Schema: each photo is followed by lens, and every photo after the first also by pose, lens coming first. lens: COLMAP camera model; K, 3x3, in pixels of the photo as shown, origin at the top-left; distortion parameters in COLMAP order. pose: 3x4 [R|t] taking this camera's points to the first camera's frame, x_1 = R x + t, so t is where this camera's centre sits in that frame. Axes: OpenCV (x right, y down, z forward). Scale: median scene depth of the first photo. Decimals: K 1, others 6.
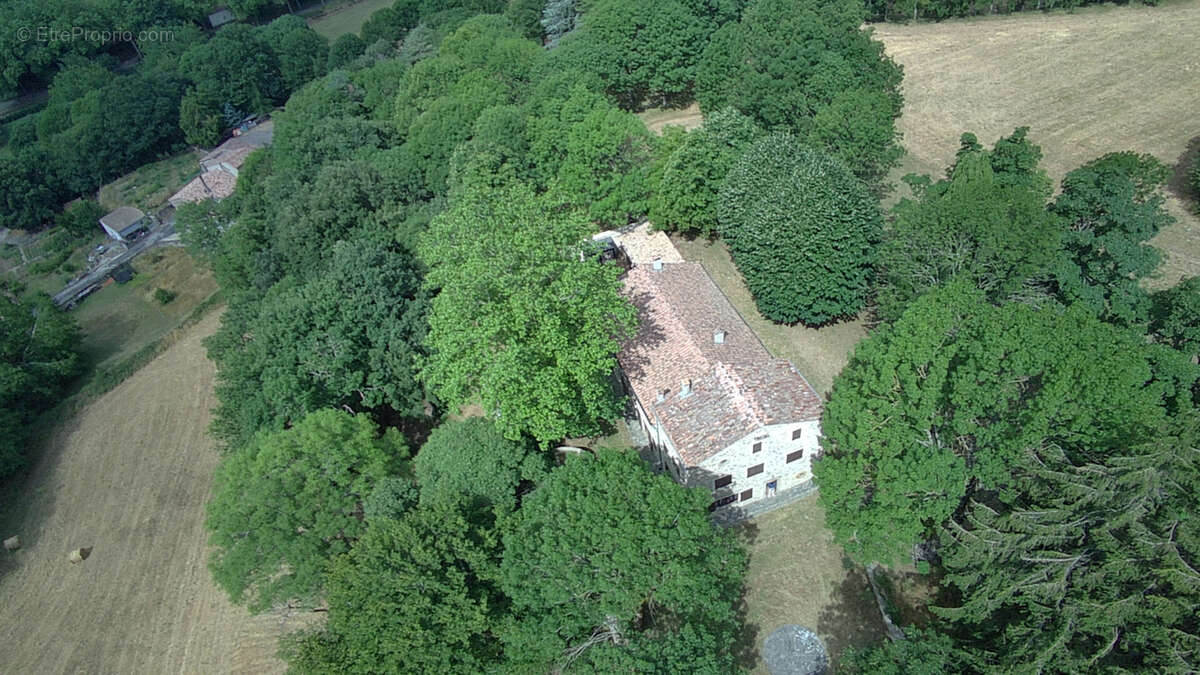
lens RADIAL K [[744.5, 0, 598.0], [0, 744.5, 333.1], [0, 0, 1]] dist [-0.057985, 0.048051]
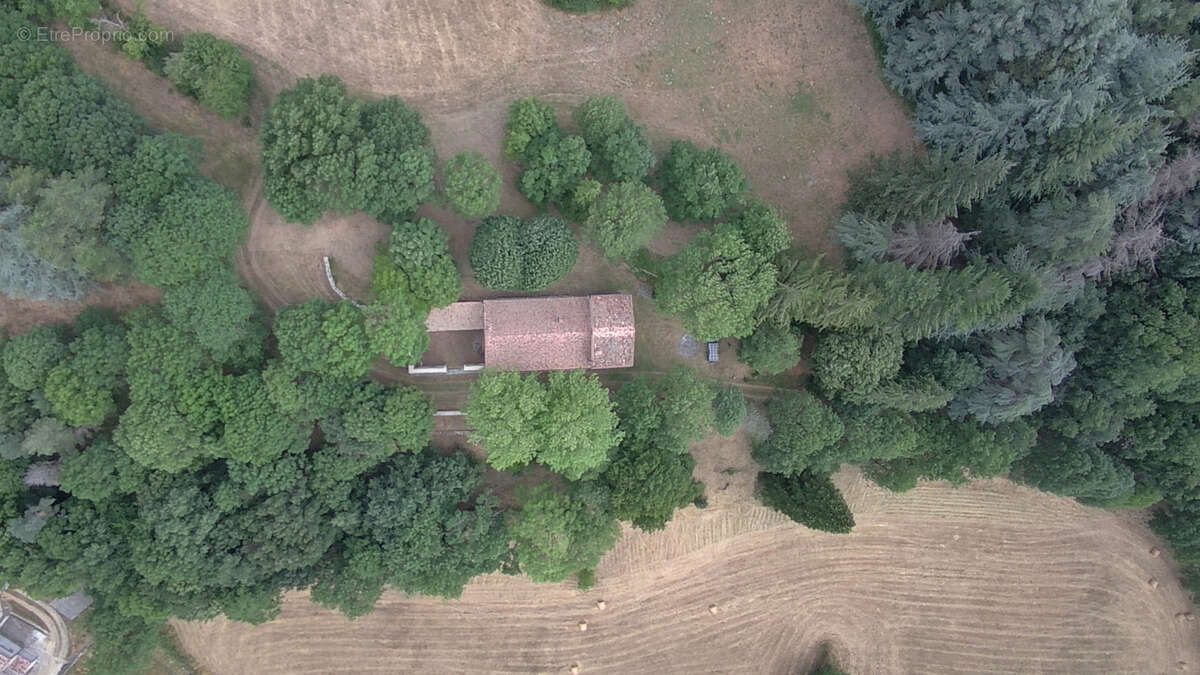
lens RADIAL K [[753.0, 0, 600.0], [0, 753.0, 337.5], [0, 0, 1]] dist [-0.035791, 0.001909]
pose [[0.260144, -0.955899, 0.136319, -0.104849], [0.483848, 0.251228, 0.838317, -1.324638], [-0.835593, -0.152125, 0.527865, -0.103838]]
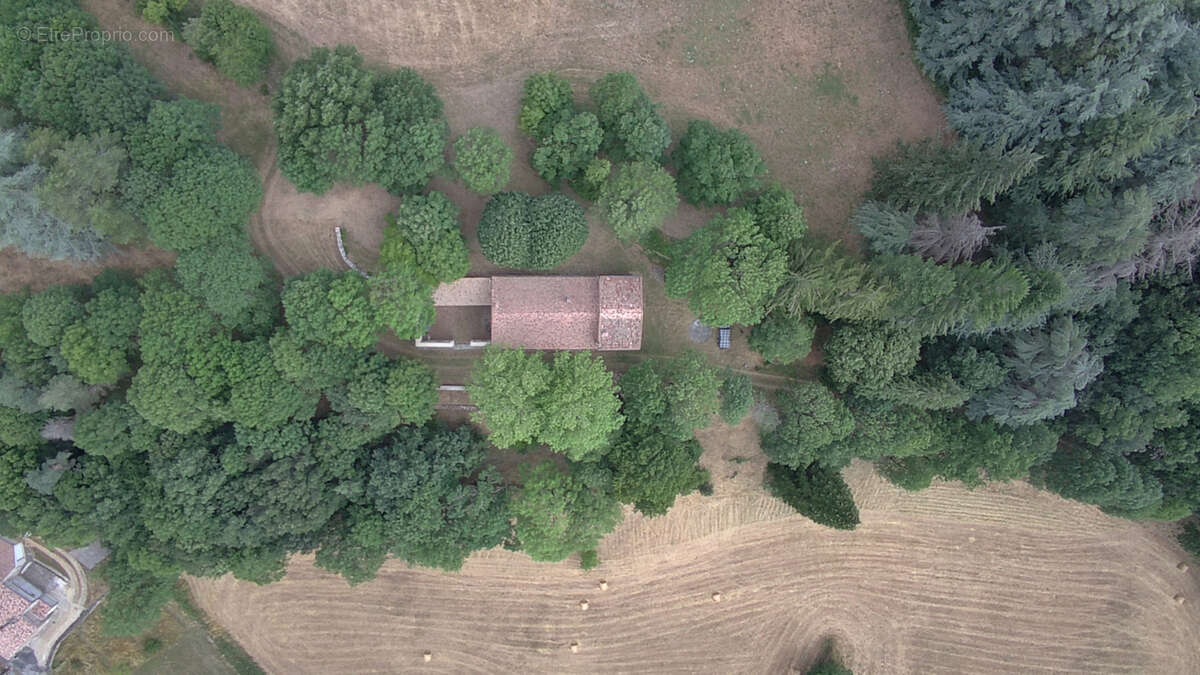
lens RADIAL K [[753.0, 0, 600.0], [0, 753.0, 337.5], [0, 0, 1]] dist [-0.035791, 0.001909]
pose [[0.308265, -0.946861, 0.091798, -0.072151], [0.518493, 0.248136, 0.818287, -1.273306], [-0.797583, -0.204652, 0.567432, -0.152715]]
